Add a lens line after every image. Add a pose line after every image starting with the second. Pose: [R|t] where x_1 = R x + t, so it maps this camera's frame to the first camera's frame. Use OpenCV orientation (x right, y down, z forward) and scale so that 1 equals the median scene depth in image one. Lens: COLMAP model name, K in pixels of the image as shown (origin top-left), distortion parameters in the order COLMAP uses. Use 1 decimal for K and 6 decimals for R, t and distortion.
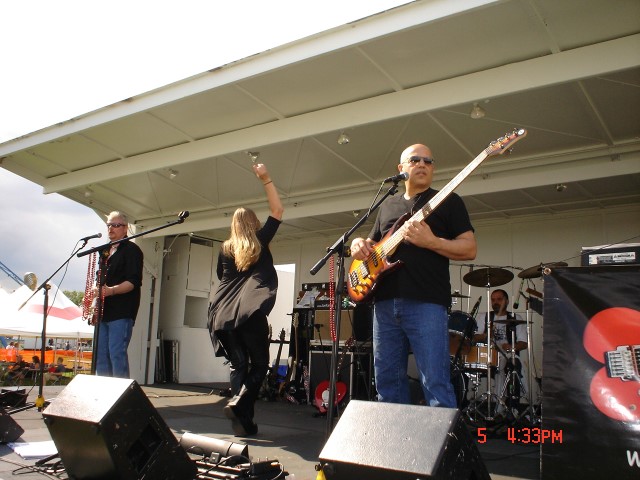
lens RADIAL K [[614.9, 0, 320.0], [0, 614.9, 240.0], [0, 0, 1]] dist [0.004509, 0.001721]
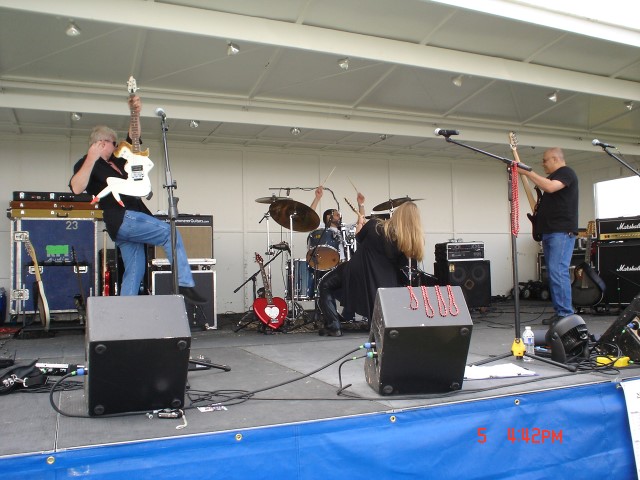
lens RADIAL K [[522.7, 0, 320.0], [0, 522.7, 240.0], [0, 0, 1]] dist [-0.093559, 0.000273]
pose [[0.559012, -0.012283, 0.829068, -0.512819], [-0.113362, 0.989369, 0.091093, 0.036387], [-0.821374, -0.144907, 0.551677, 0.380813]]
